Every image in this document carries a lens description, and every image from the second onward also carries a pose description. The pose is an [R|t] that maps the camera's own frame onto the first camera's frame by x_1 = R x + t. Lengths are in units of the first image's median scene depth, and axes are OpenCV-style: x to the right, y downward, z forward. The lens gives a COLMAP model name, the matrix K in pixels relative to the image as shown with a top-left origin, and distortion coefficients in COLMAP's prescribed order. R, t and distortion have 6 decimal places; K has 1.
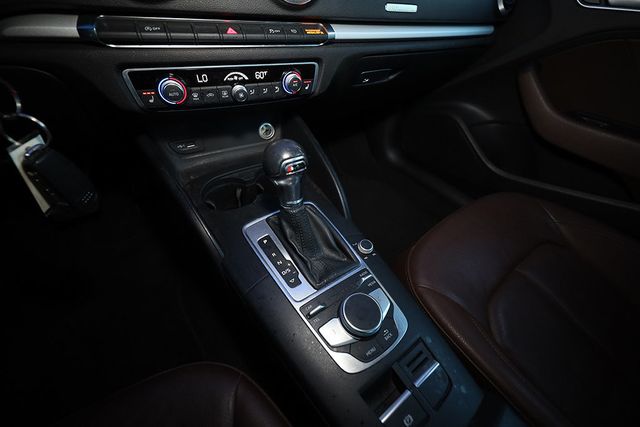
lens RADIAL K [[252.7, 0, 320.0], [0, 252.7, 213.5], [0, 0, 1]] dist [-0.010407, -0.000075]
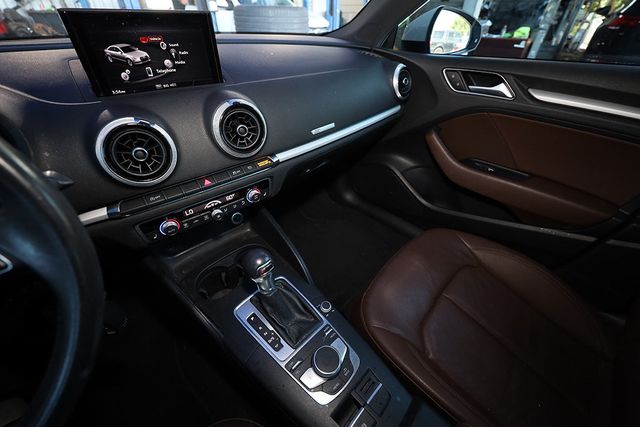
lens RADIAL K [[265.6, 0, 320.0], [0, 265.6, 213.5], [0, 0, 1]] dist [0.000125, 0.000025]
pose [[0.981481, -0.164310, 0.098470, 0.094743], [0.170740, 0.983437, -0.060822, -0.303404], [-0.086845, 0.076509, 0.993280, -0.506203]]
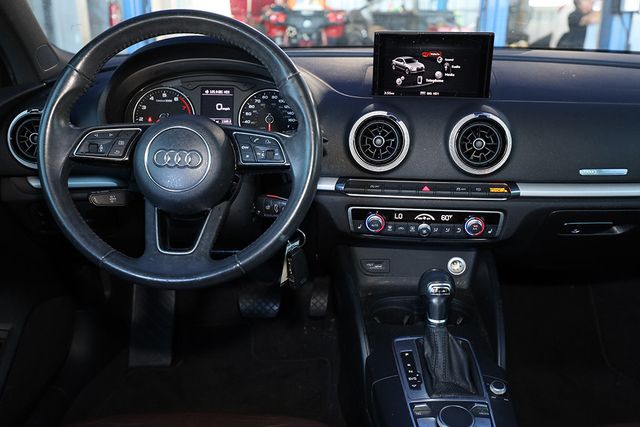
lens RADIAL K [[619.0, 0, 320.0], [0, 619.0, 213.5], [0, 0, 1]] dist [0.008000, 0.011782]
pose [[0.809840, 0.113167, -0.575632, 0.984459], [-0.339137, 0.890957, -0.301963, 0.519527], [0.478691, 0.439760, 0.759912, -1.536757]]
